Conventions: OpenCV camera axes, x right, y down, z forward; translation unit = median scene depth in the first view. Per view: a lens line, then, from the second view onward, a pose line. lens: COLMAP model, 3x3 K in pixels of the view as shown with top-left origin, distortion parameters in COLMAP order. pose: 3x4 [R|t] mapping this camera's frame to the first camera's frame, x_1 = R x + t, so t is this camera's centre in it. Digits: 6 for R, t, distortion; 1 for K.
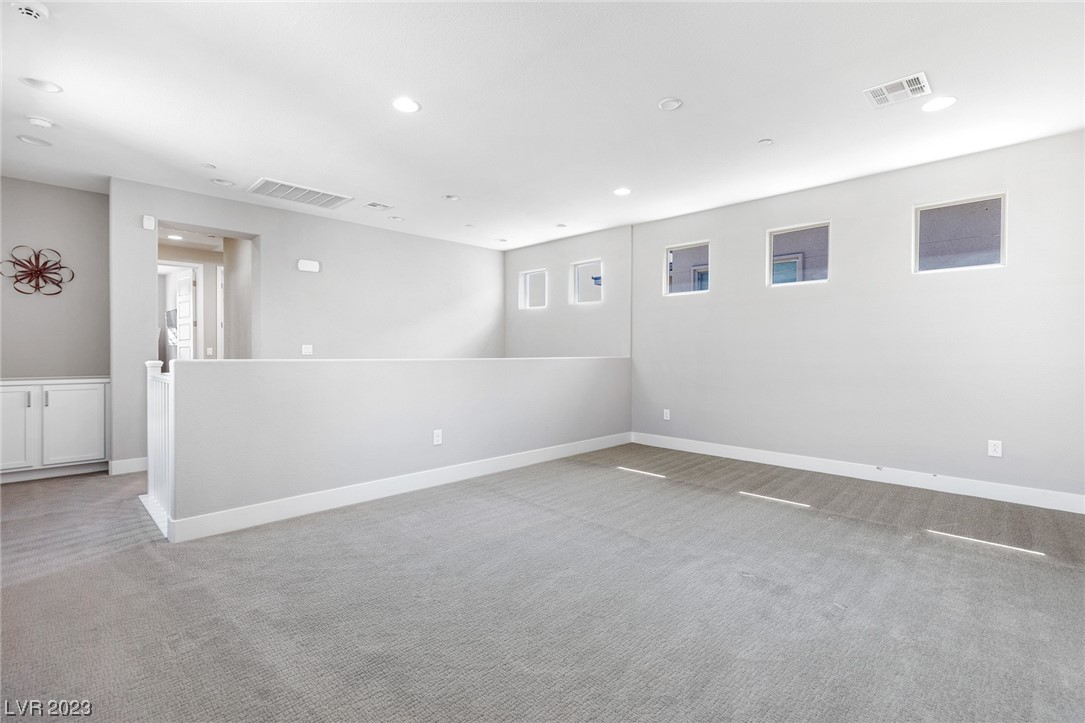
lens RADIAL K [[496.7, 0, 542.2], [0, 496.7, 360.1], [0, 0, 1]] dist [-0.006053, 0.001215]
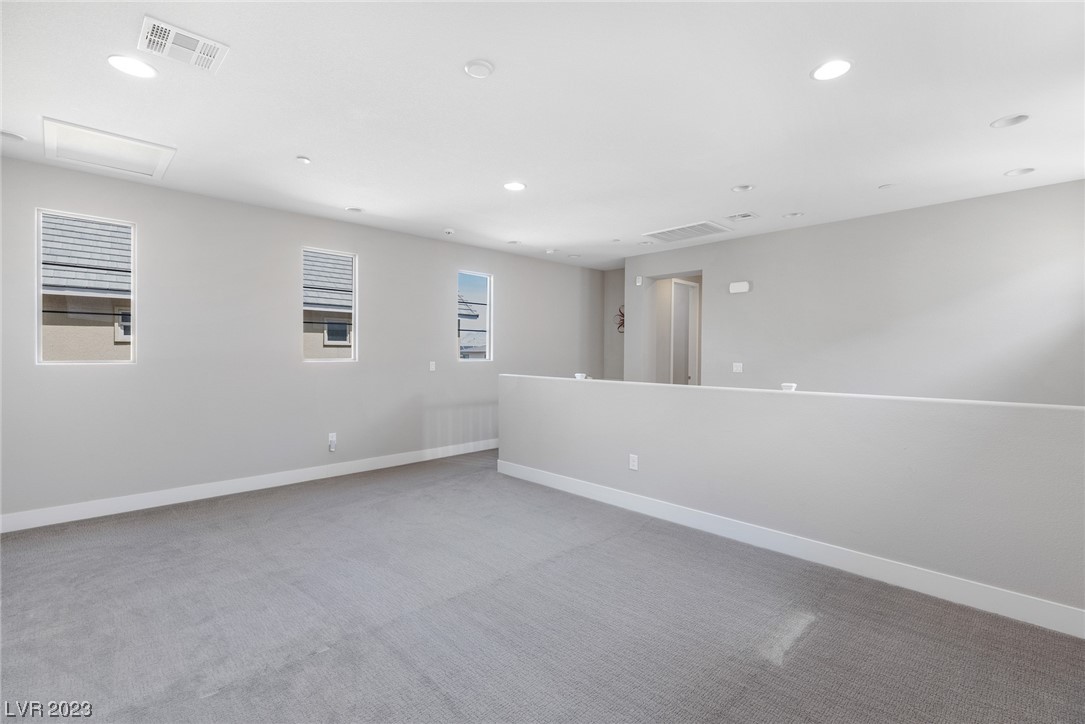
lens RADIAL K [[496.7, 0, 545.2], [0, 496.7, 358.4], [0, 0, 1]] dist [-0.006053, 0.001215]
pose [[-0.027507, 0.002484, -0.999619, 0.785019], [-0.016149, 0.999865, 0.002929, -0.051334], [0.999491, 0.016223, -0.027463, 0.850352]]
